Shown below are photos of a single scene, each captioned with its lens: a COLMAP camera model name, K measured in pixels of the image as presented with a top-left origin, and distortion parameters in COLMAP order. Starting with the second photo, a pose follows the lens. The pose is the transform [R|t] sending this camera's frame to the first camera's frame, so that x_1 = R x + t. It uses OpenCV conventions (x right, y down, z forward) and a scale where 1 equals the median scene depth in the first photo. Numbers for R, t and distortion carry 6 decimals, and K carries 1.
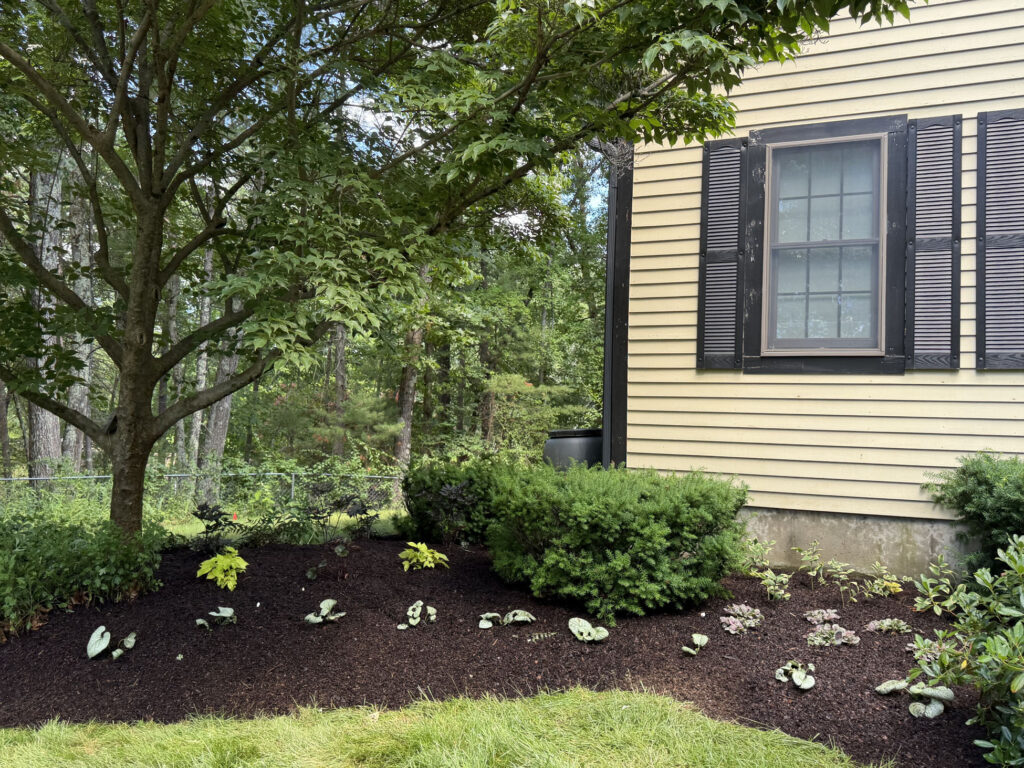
lens RADIAL K [[783.8, 0, 516.5], [0, 783.8, 385.1], [0, 0, 1]] dist [0.001073, -0.004436]
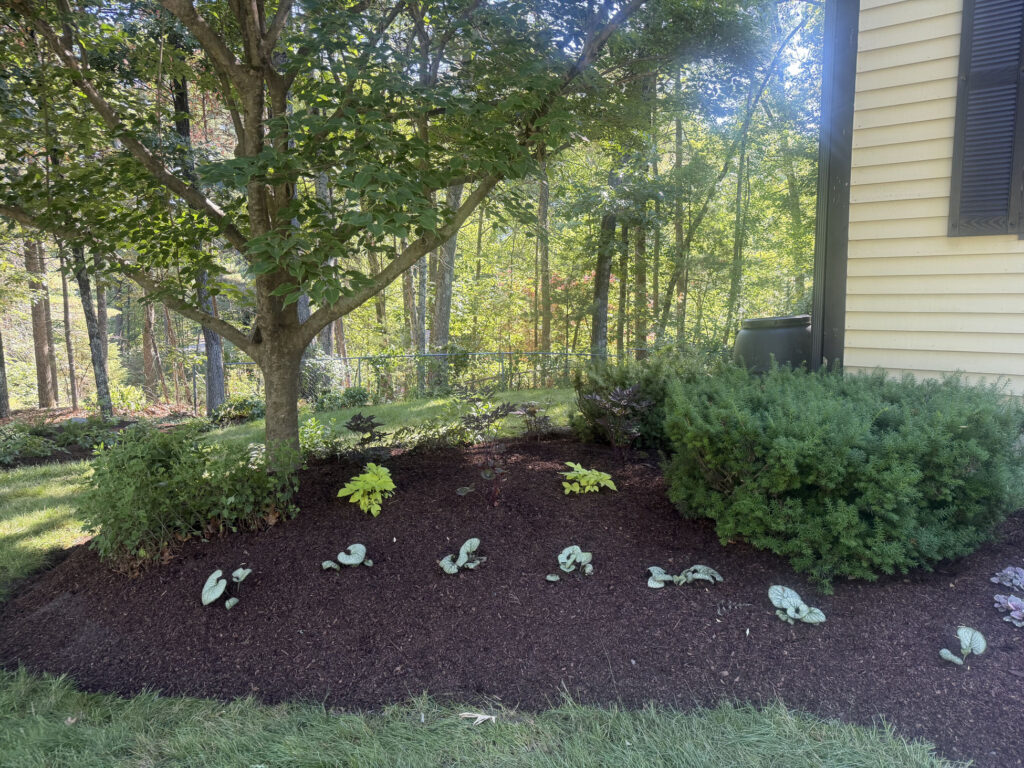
lens RADIAL K [[714.0, 0, 508.4], [0, 714.0, 389.6], [0, 0, 1]] dist [0.004490, -0.013628]
pose [[0.963451, -0.004571, -0.267845, 0.011029], [0.049524, 0.985659, 0.161320, -0.010218], [0.263267, -0.168689, 0.949860, 0.303342]]
